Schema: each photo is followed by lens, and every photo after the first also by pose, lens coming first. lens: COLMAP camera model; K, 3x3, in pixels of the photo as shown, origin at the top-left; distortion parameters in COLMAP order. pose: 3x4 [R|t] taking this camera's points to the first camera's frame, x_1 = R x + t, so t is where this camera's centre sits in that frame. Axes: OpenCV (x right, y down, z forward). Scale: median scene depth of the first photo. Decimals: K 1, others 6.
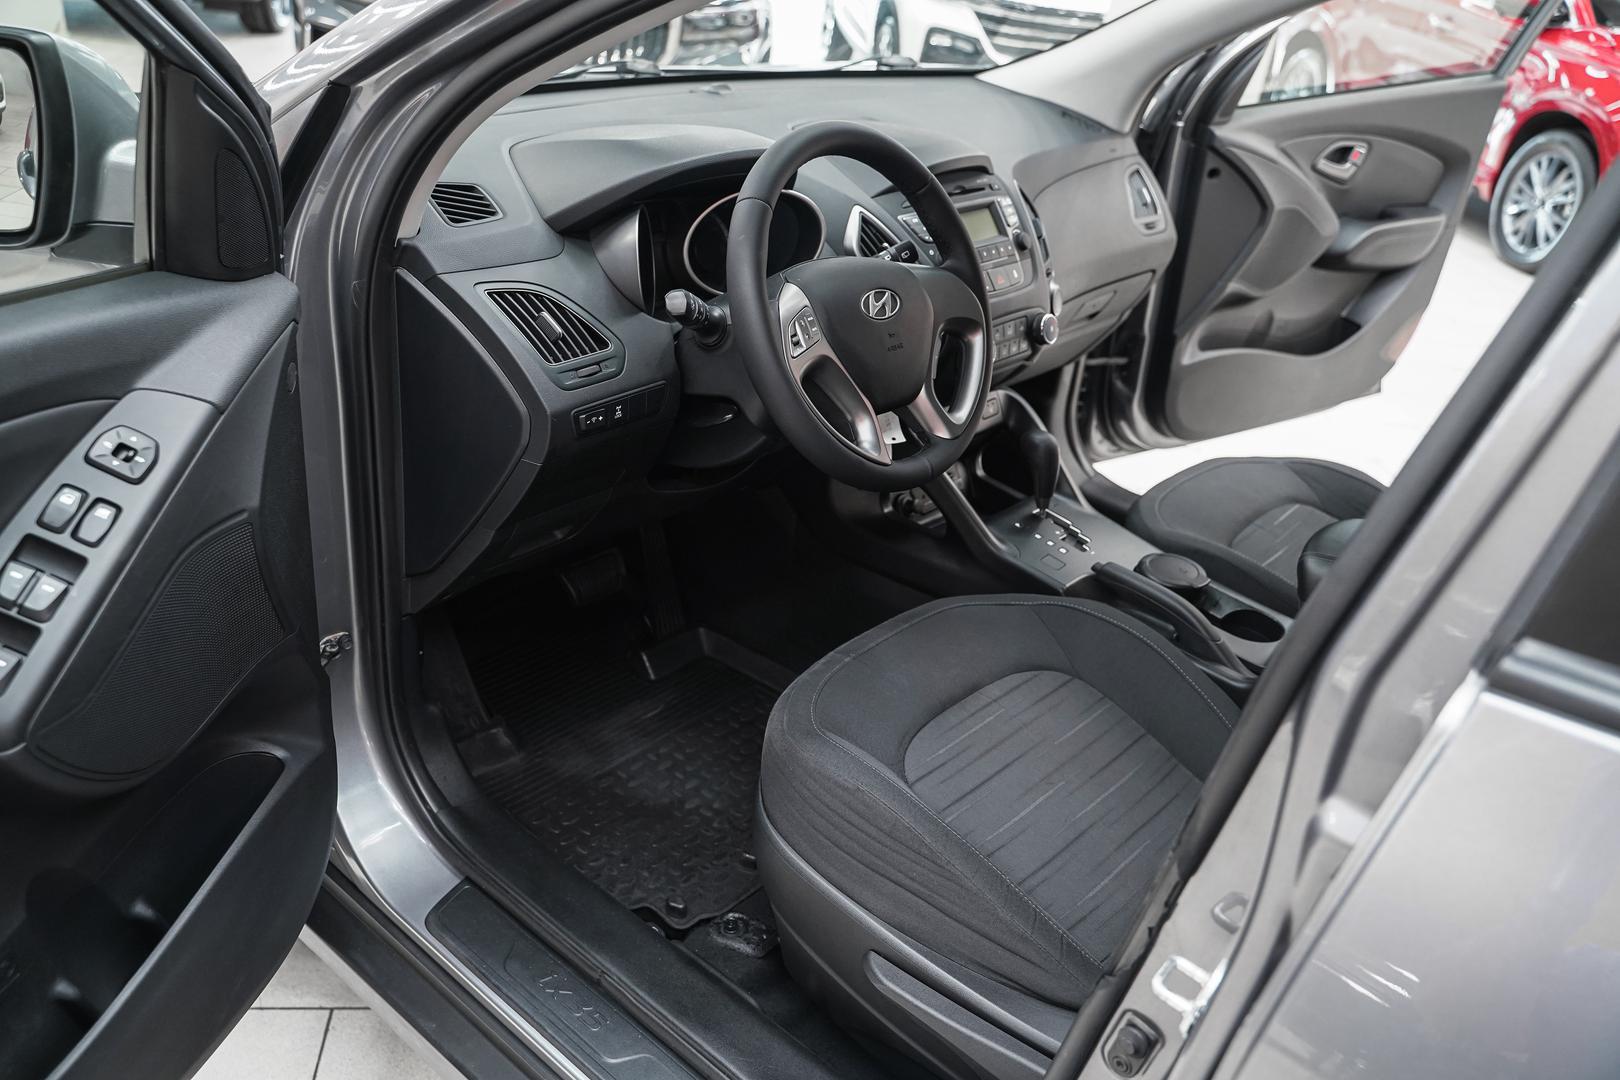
lens RADIAL K [[1294.0, 0, 810.0], [0, 1294.0, 540.0], [0, 0, 1]] dist [-0.011715, 0.001177]
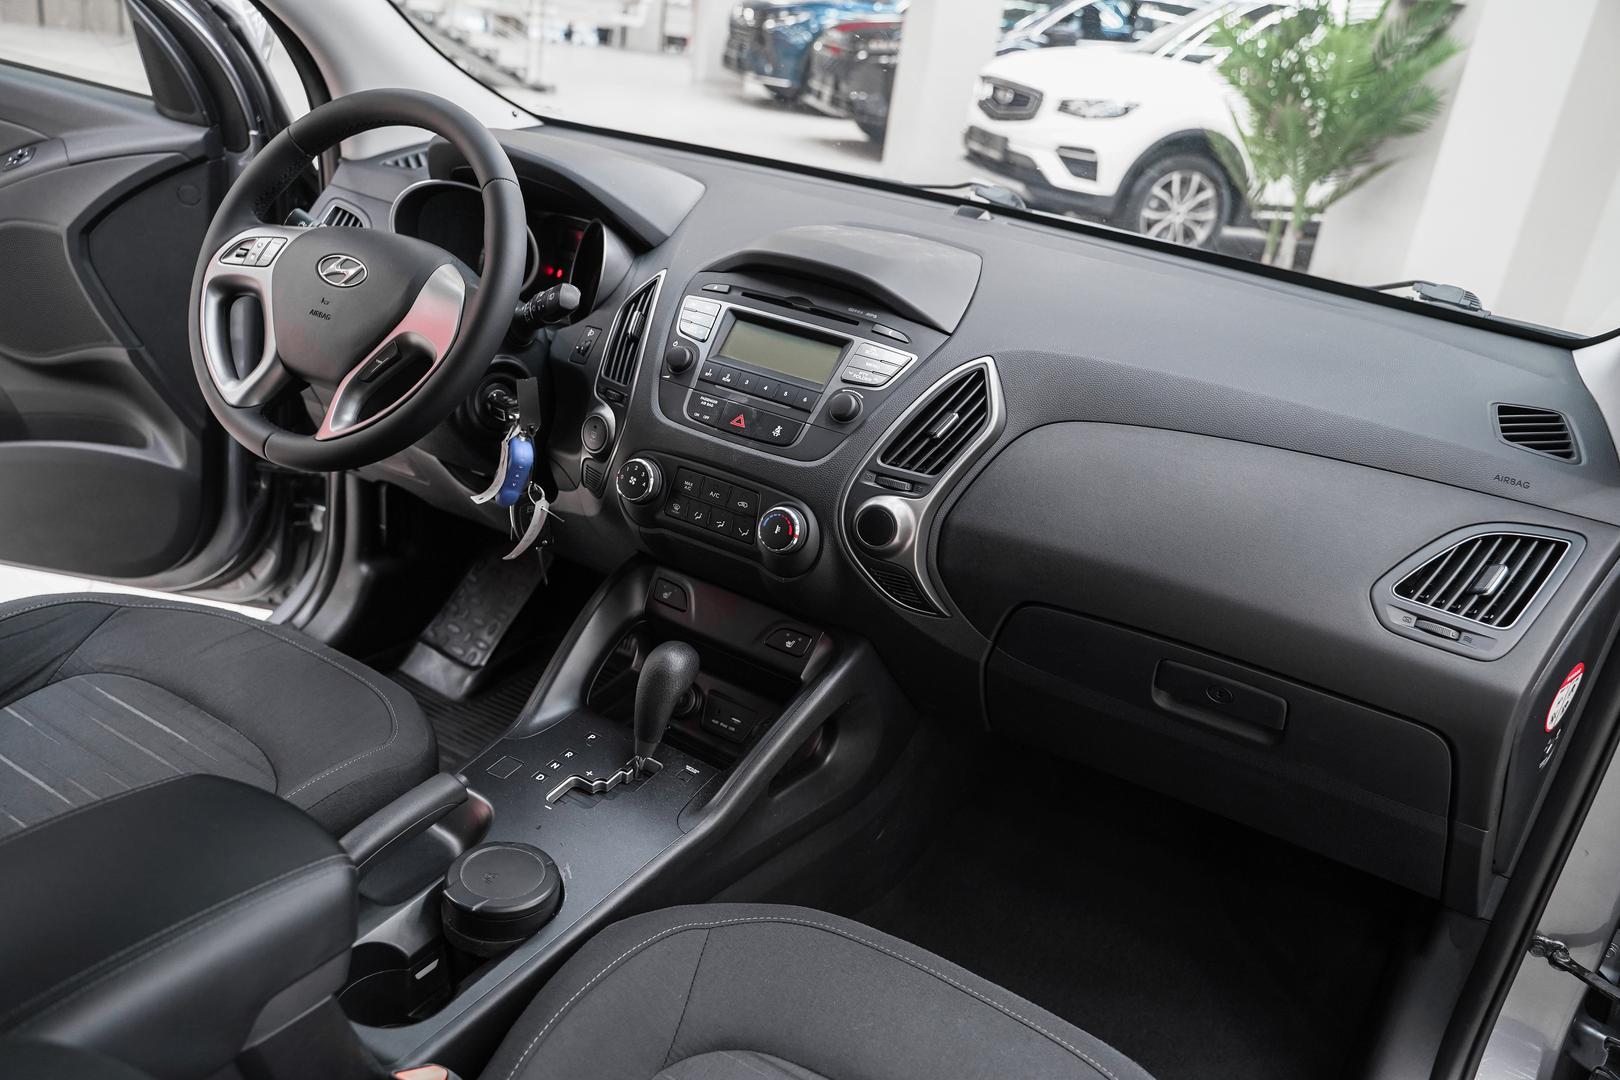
lens RADIAL K [[1294.0, 0, 810.0], [0, 1294.0, 540.0], [0, 0, 1]] dist [-0.011715, 0.001177]
pose [[0.205891, 0.308375, -0.928716, 0.720059], [-0.552795, 0.819770, 0.149648, -0.240888], [0.807482, 0.482578, 0.339251, 0.726557]]
